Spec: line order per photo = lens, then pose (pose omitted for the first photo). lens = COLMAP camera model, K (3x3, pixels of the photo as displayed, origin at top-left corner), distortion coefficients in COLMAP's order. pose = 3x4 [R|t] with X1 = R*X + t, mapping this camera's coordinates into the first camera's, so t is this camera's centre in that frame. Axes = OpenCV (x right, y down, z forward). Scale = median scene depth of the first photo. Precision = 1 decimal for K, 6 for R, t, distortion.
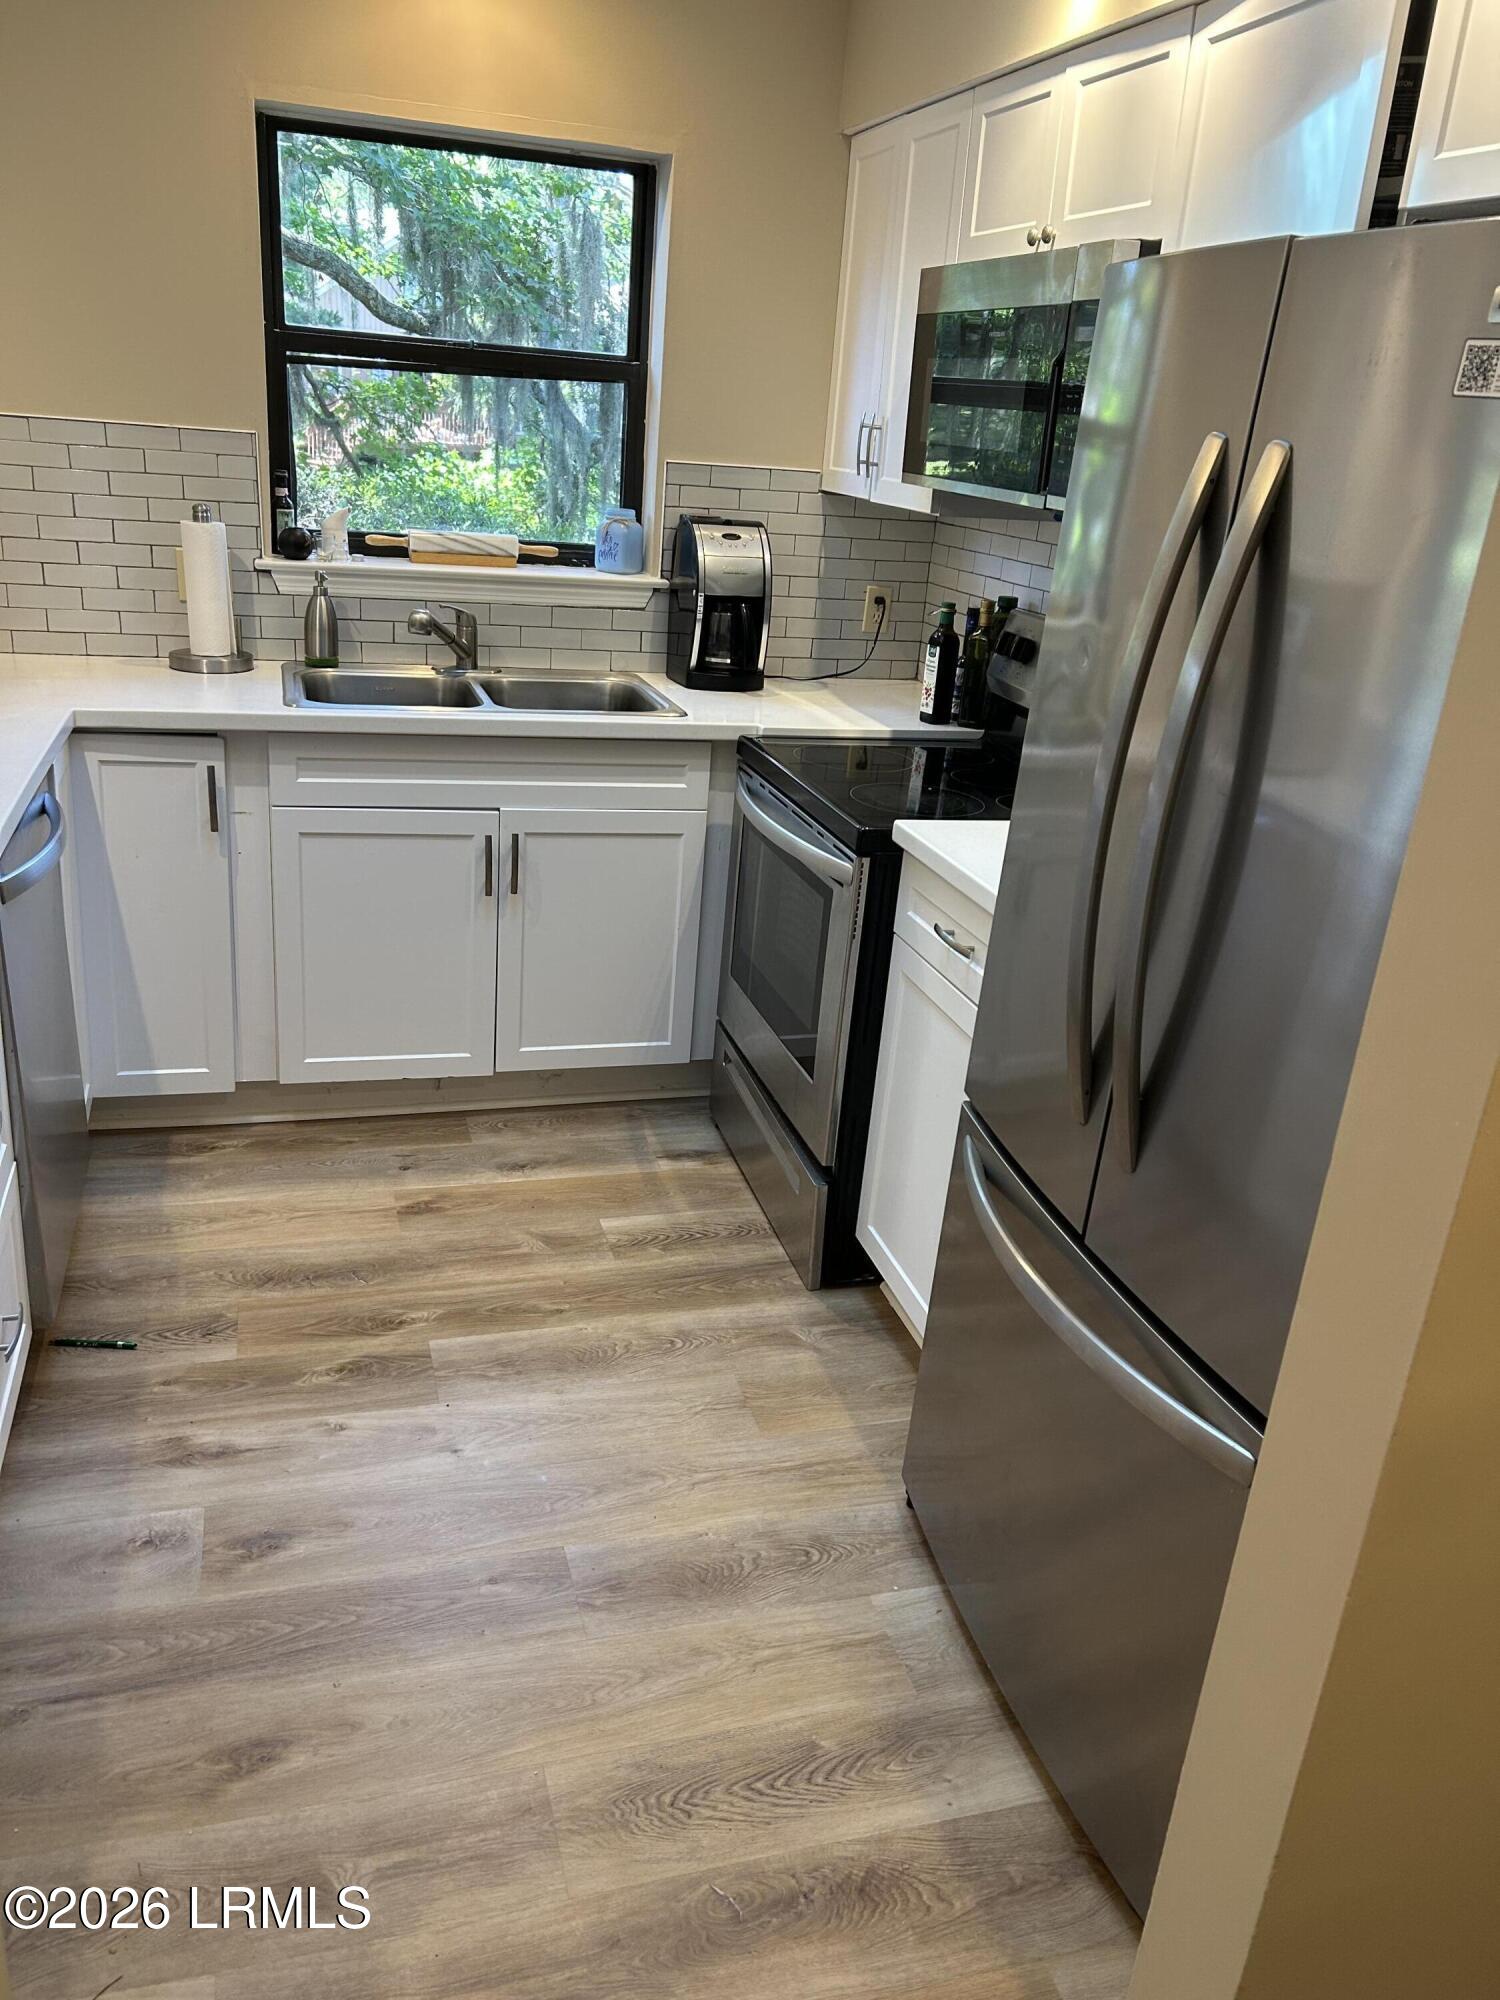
lens RADIAL K [[1474.3, 0, 750.0], [0, 1474.3, 1000.0], [0, 0, 1]] dist [0.003235, -0.003379]
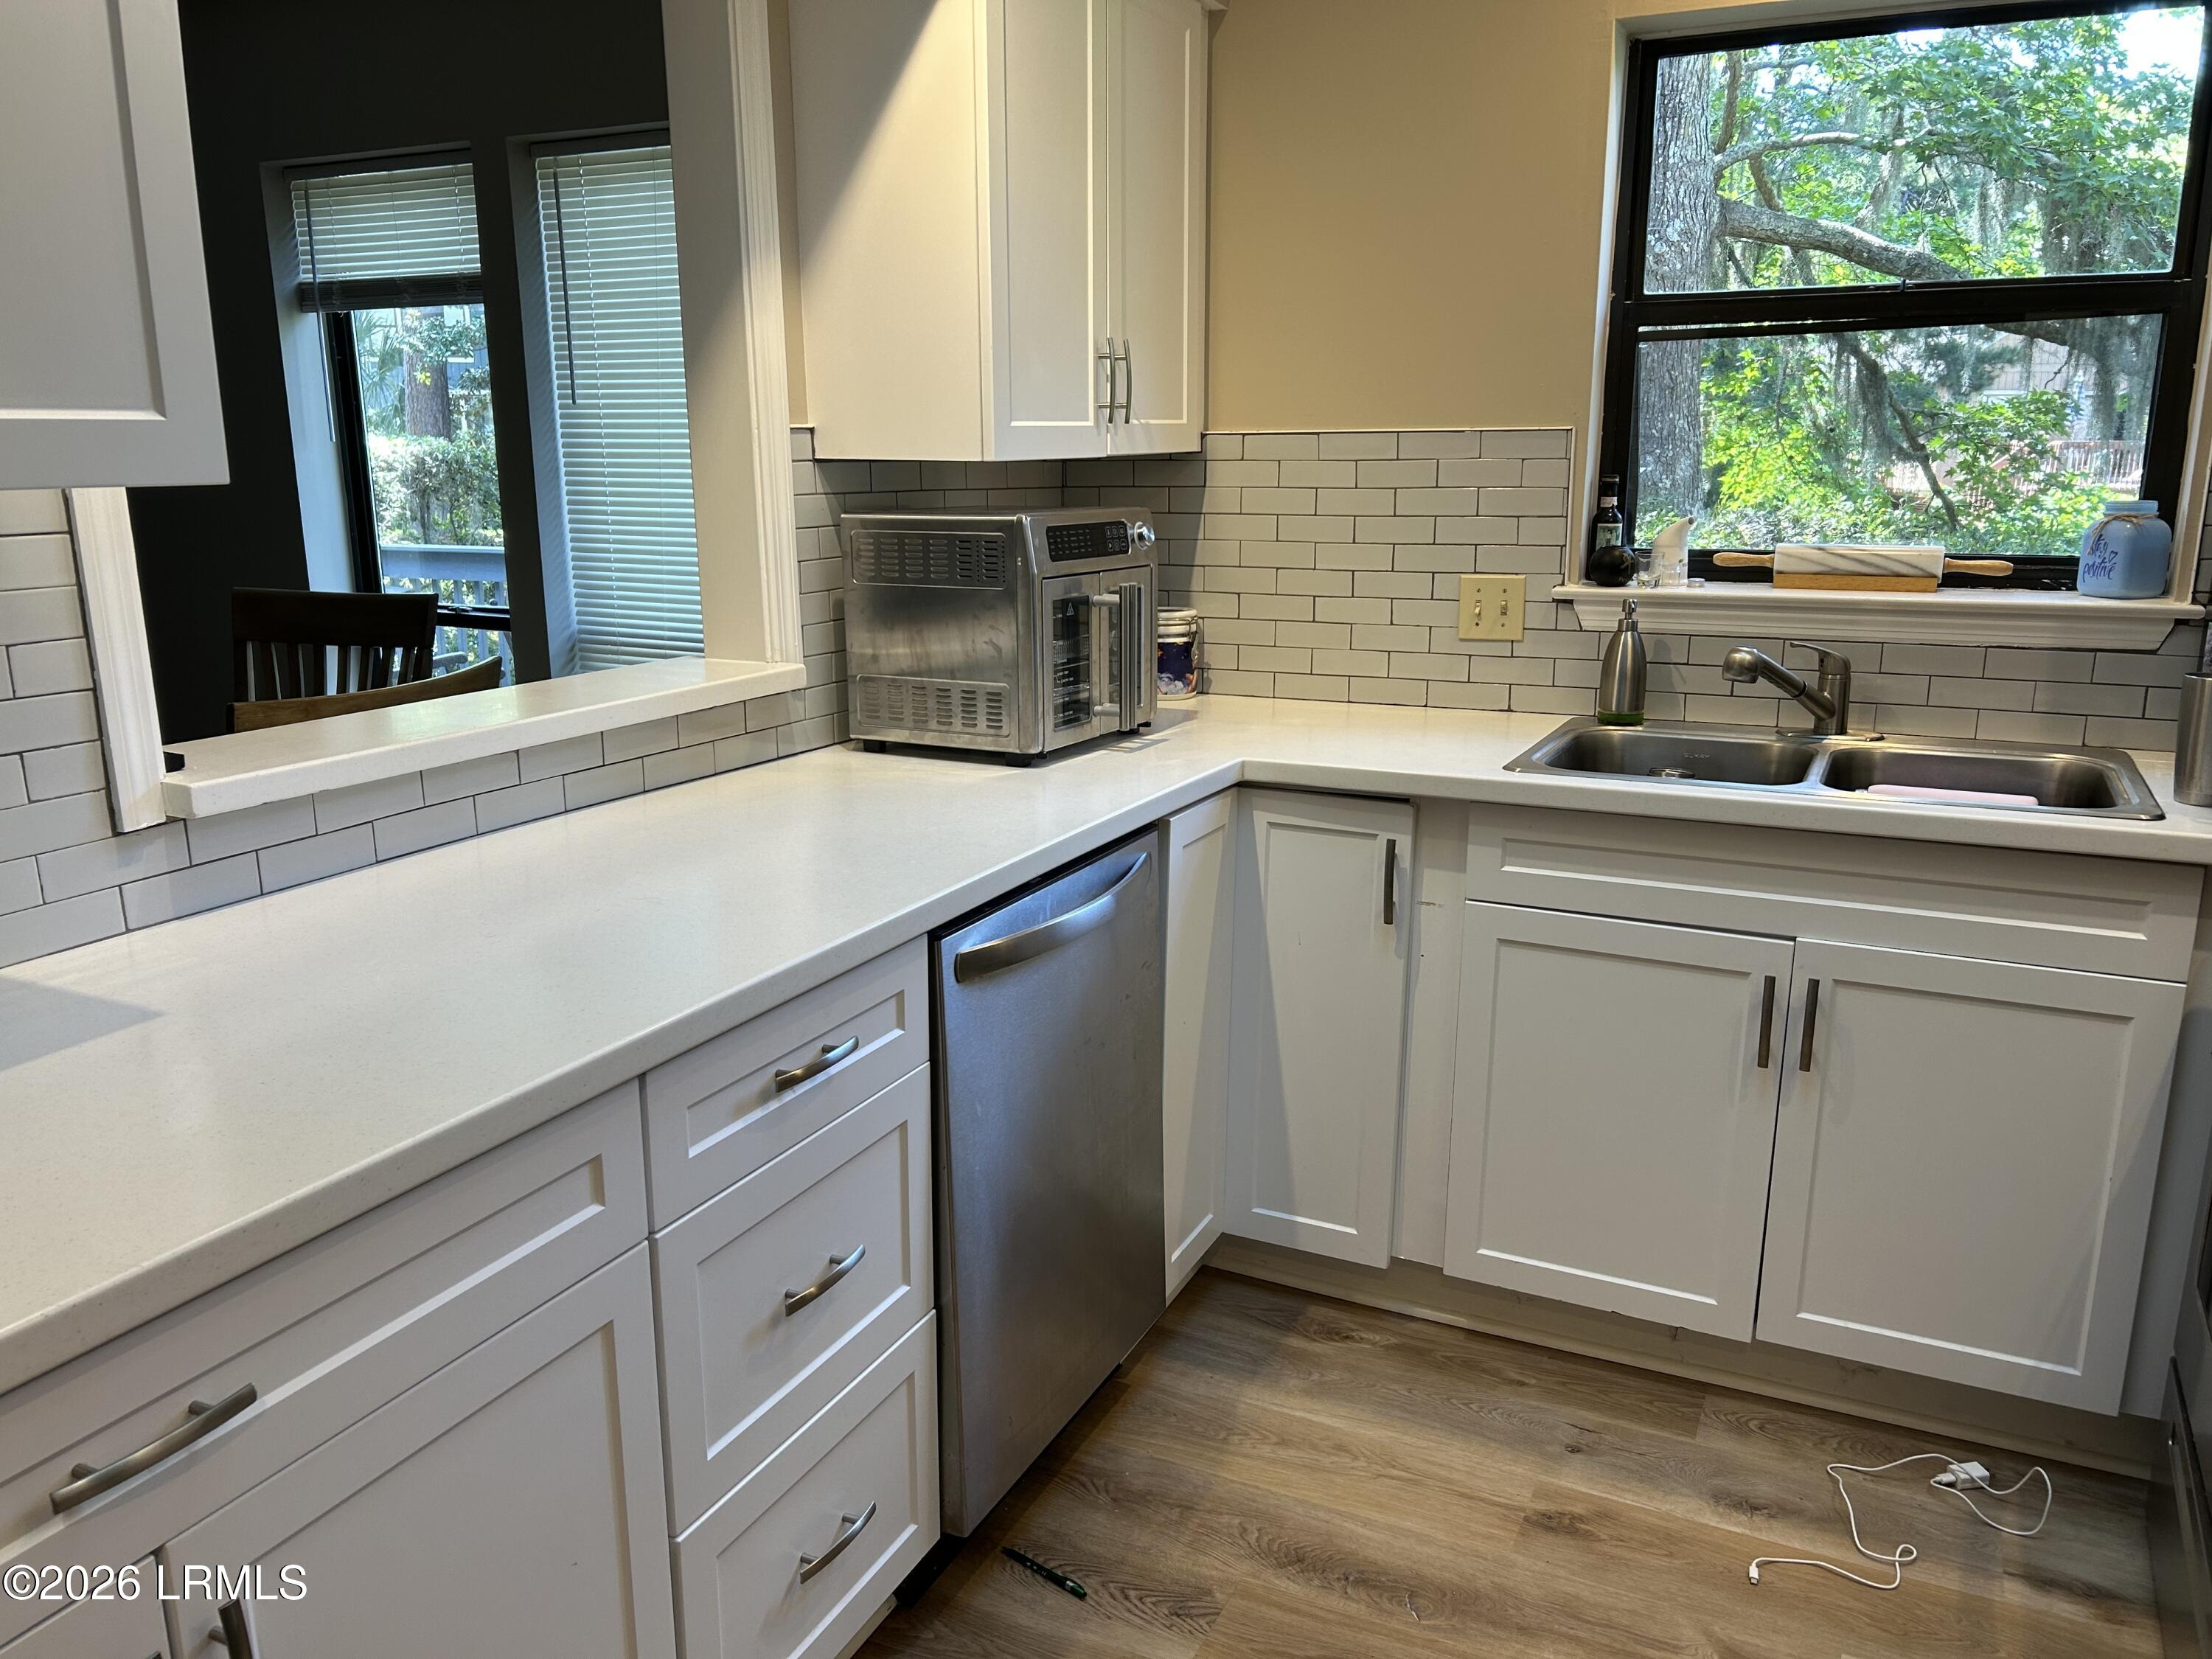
lens RADIAL K [[1654.4, 0, 1106.0], [0, 1654.4, 829.5], [0, 0, 1]] dist [0.013994, -0.000902]
pose [[0.736232, 0.073124, -0.672766, 0.095199], [-0.185505, 0.977872, -0.096718, -0.048412], [0.650807, 0.196009, 0.733506, 0.247439]]
